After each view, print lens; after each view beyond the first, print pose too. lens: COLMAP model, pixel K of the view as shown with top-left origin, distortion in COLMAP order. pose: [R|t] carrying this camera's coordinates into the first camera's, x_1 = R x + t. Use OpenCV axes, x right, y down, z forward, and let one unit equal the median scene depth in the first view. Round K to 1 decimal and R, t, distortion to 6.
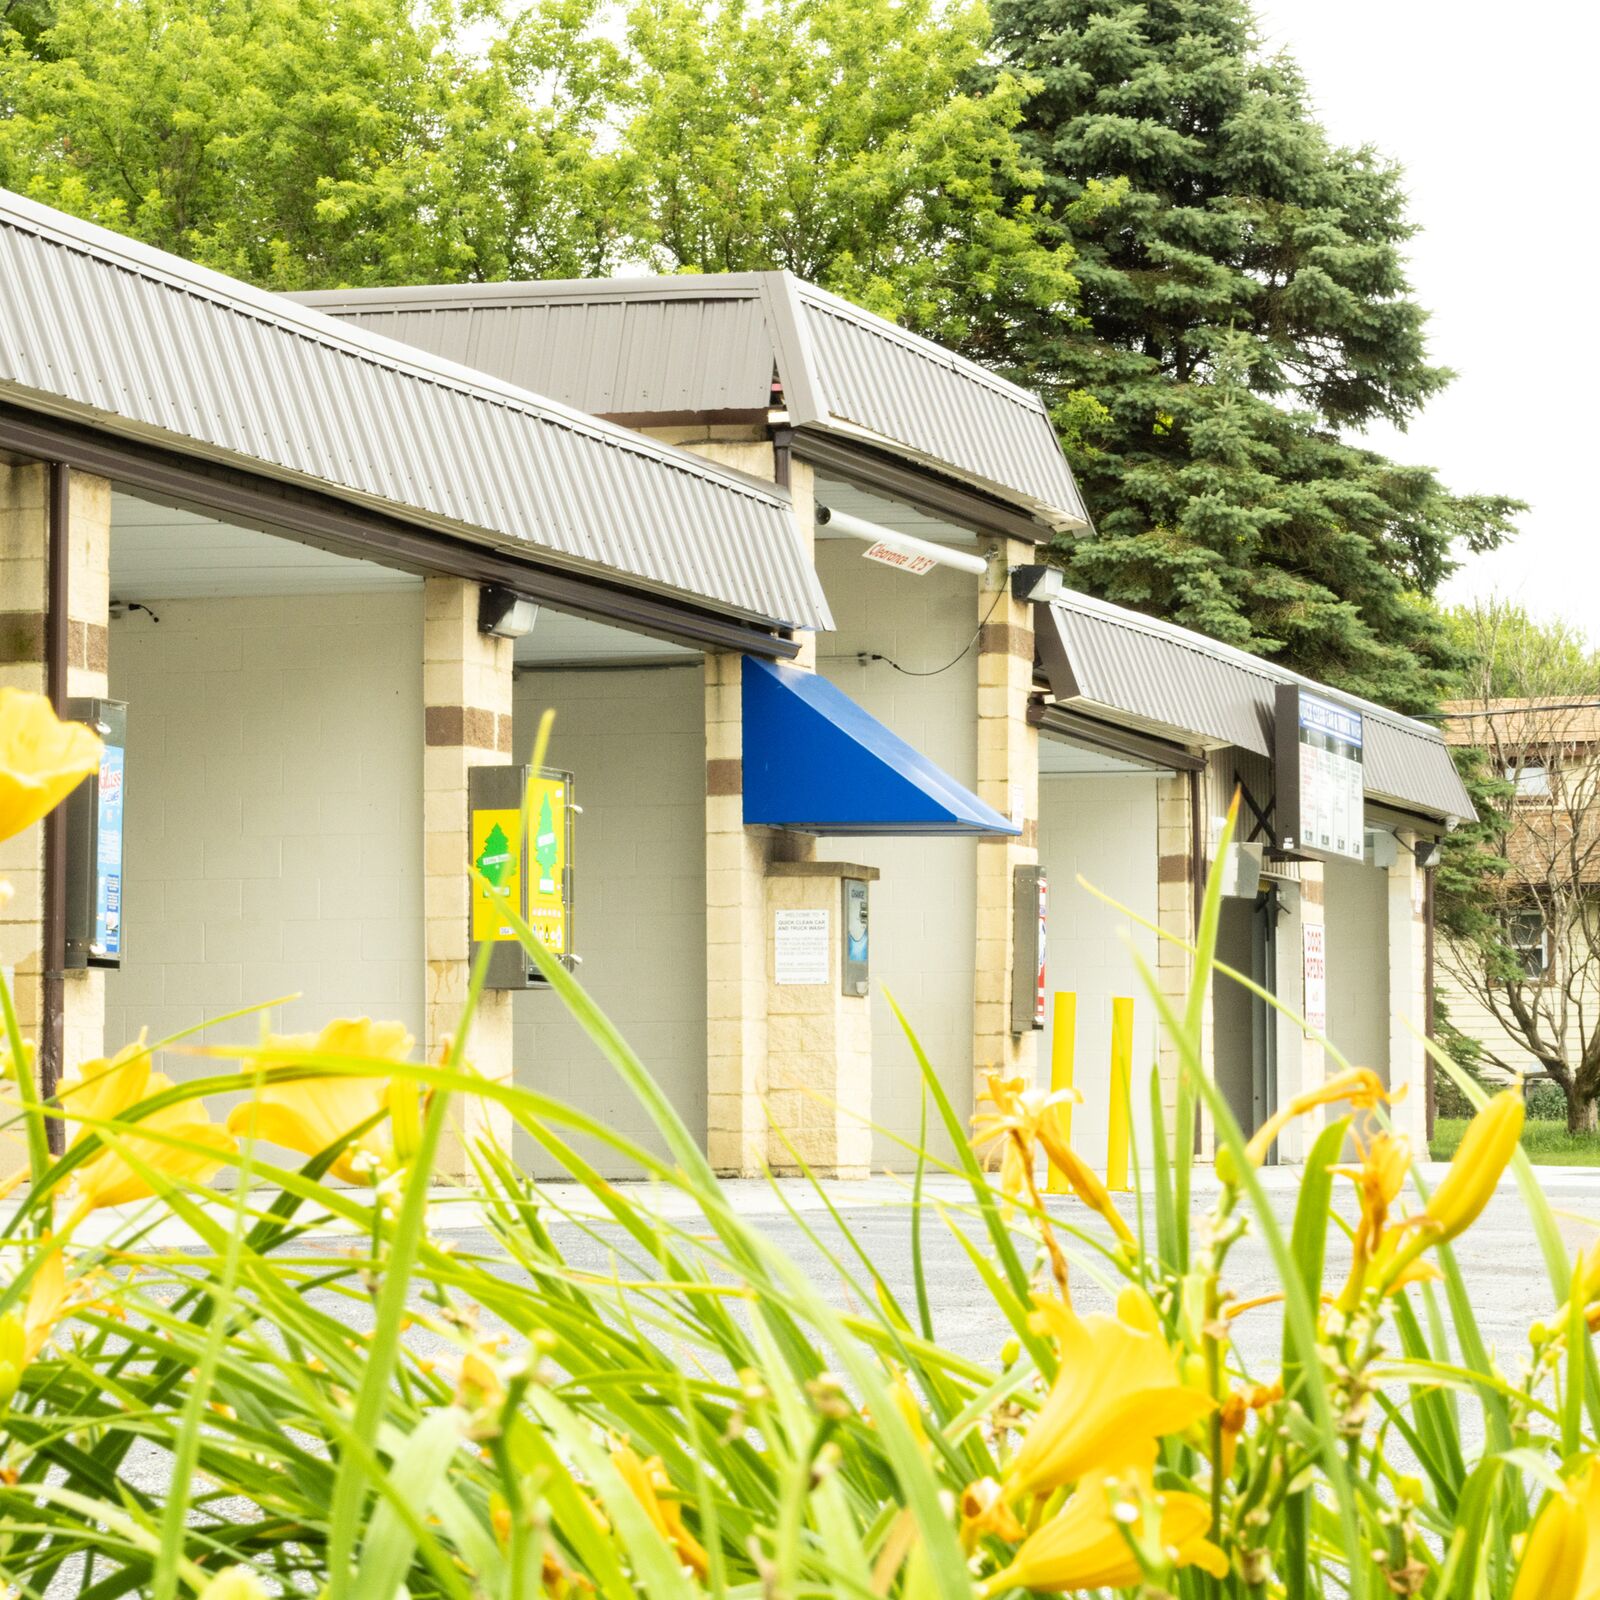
lens RADIAL K [[5376.5, 0, 800.0], [0, 5376.5, 800.0], [0, 0, 1]] dist [-0.113232, 0.875485]
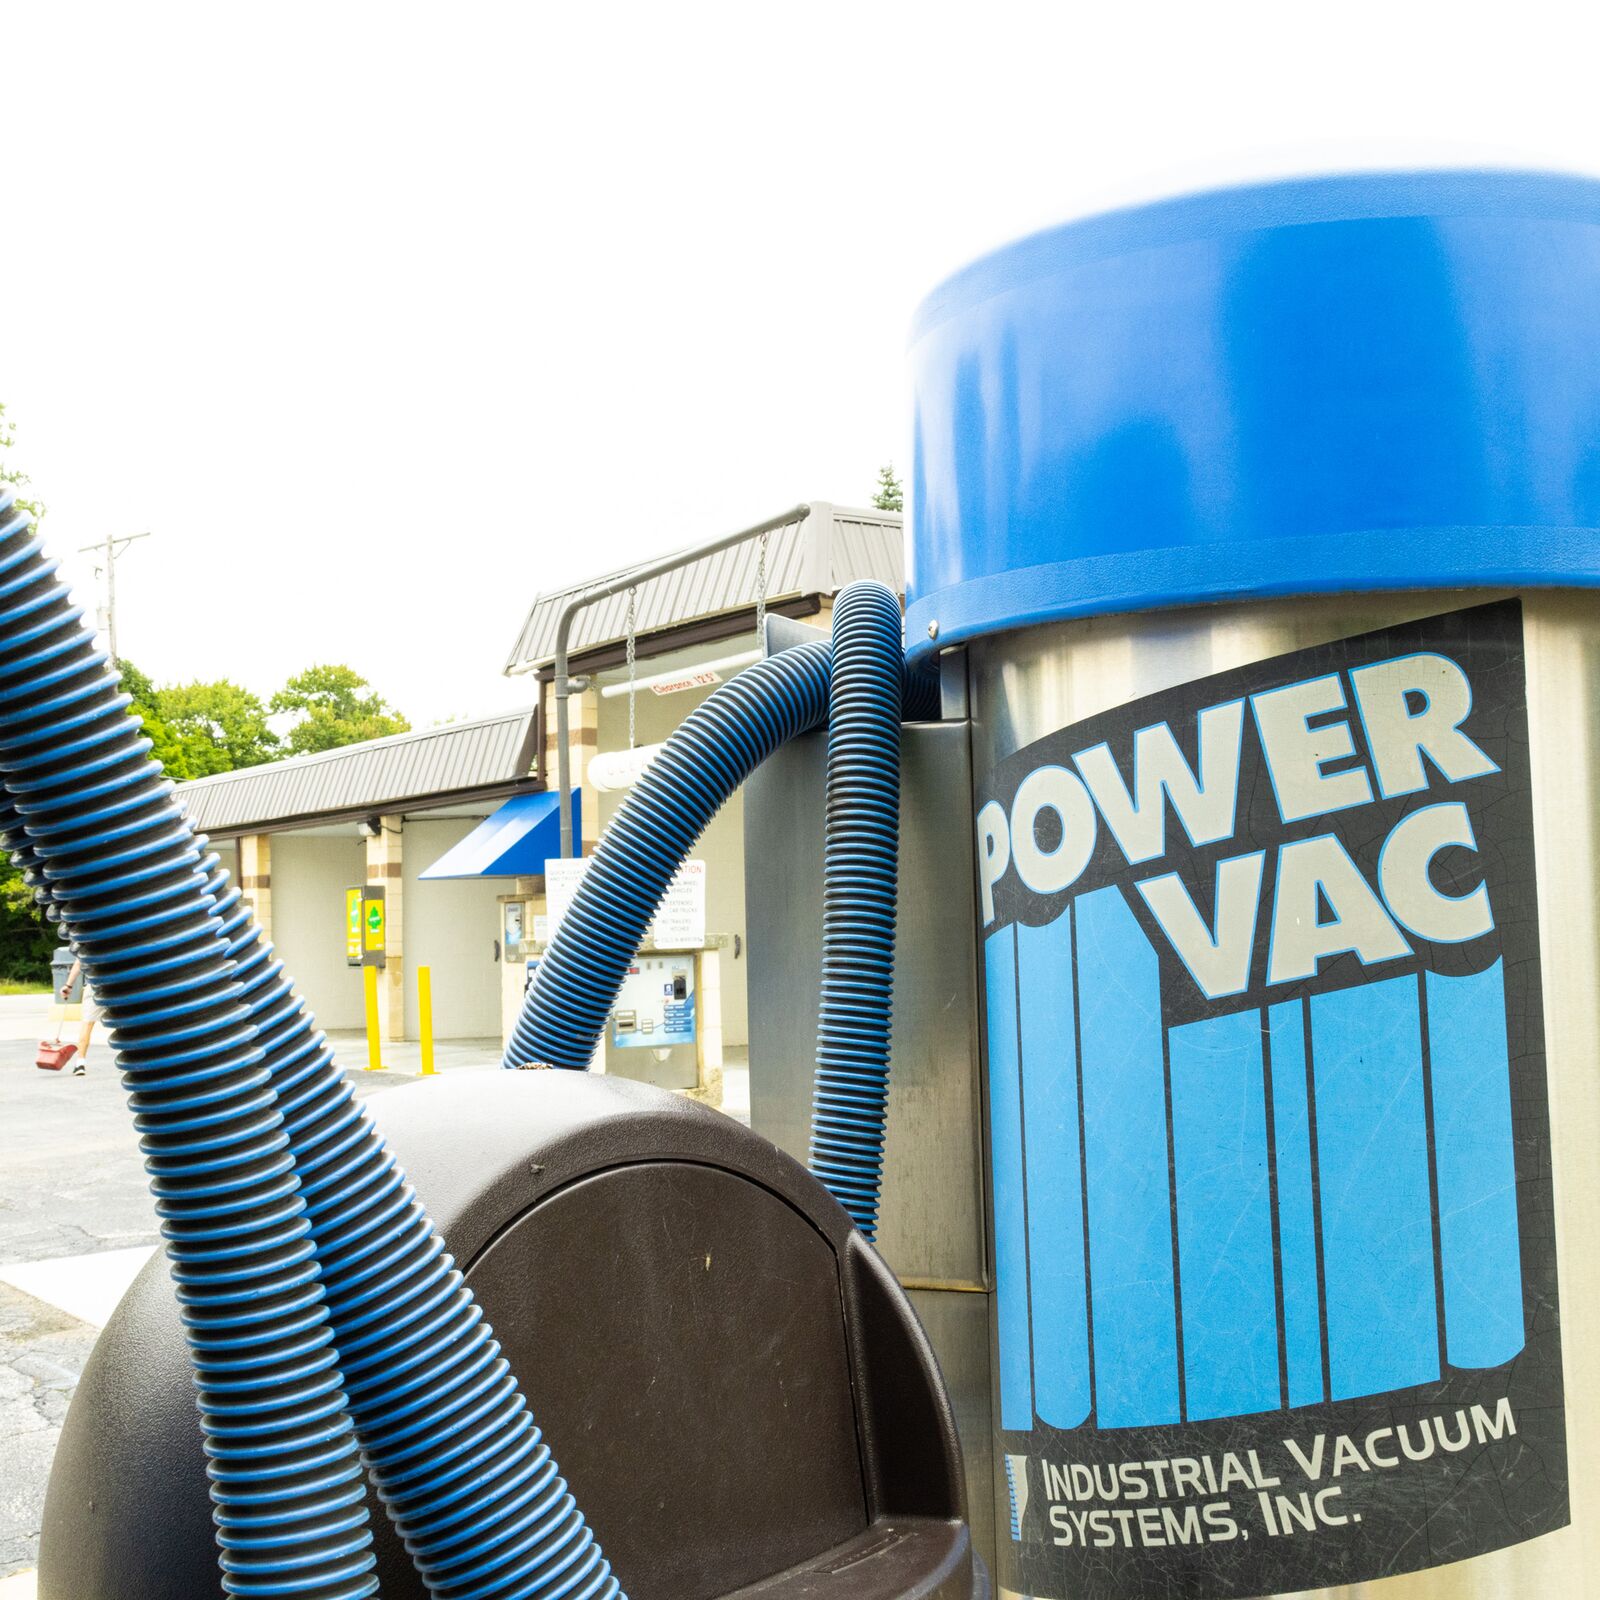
lens RADIAL K [[1954.5, 0, 800.0], [0, 1954.5, 800.0], [0, 0, 1]] dist [-0.006418, 0.009331]
pose [[-0.589963, -0.036031, -0.806626, 0.398047], [0.077359, 0.991886, -0.100886, 0.043917], [0.803716, -0.121919, -0.582388, 1.147914]]
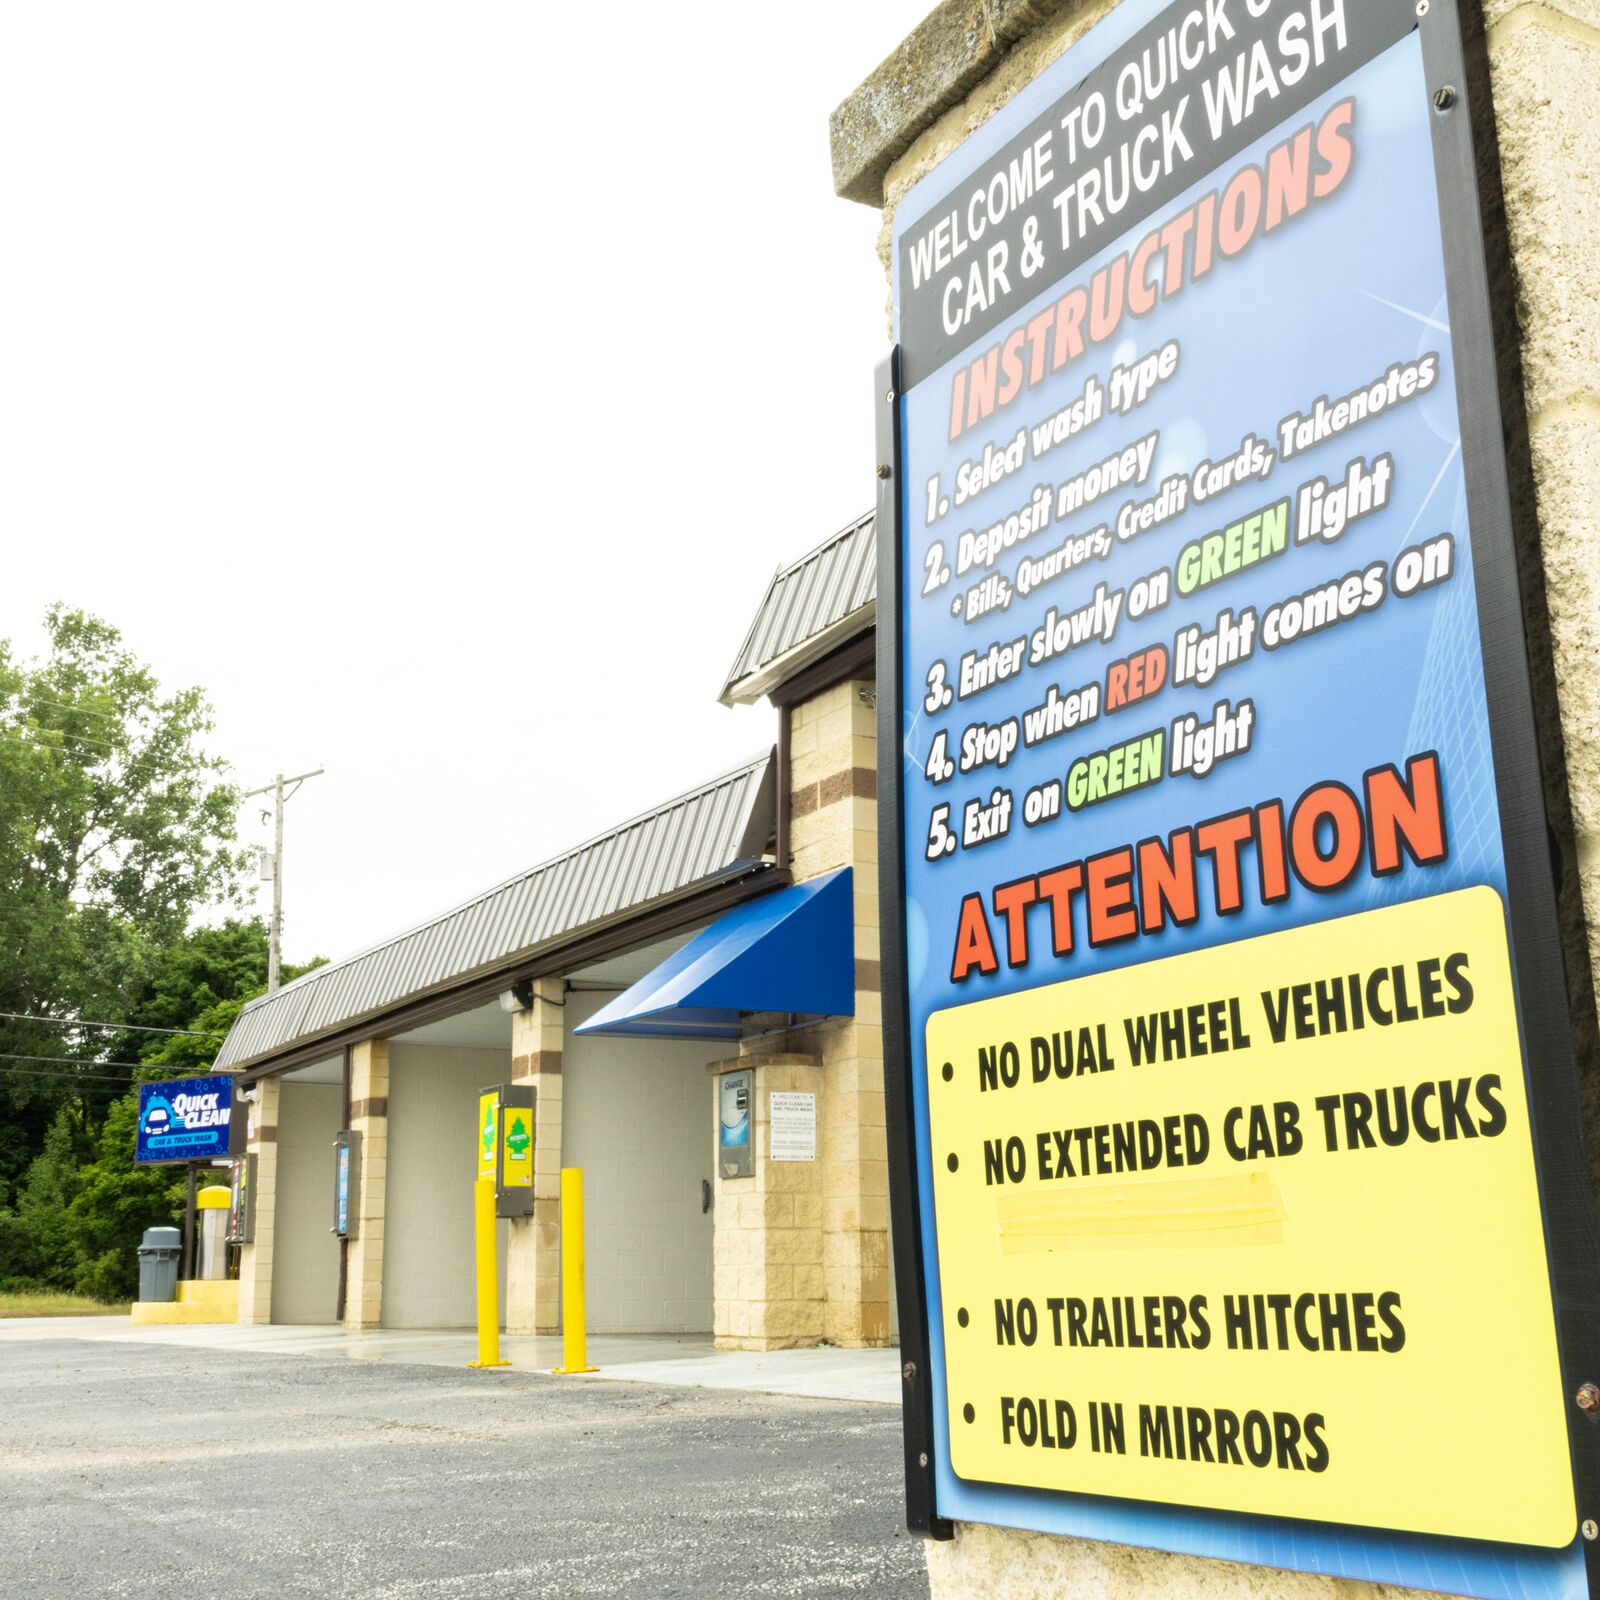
lens RADIAL K [[1941.5, 0, 800.0], [0, 1941.5, 800.0], [0, 0, 1]] dist [-0.002825, -0.030156]
pose [[-0.673394, -0.165182, -0.720593, 0.230328], [0.063736, 0.958118, -0.279192, 0.056772], [0.736531, -0.233934, -0.634663, 0.979482]]
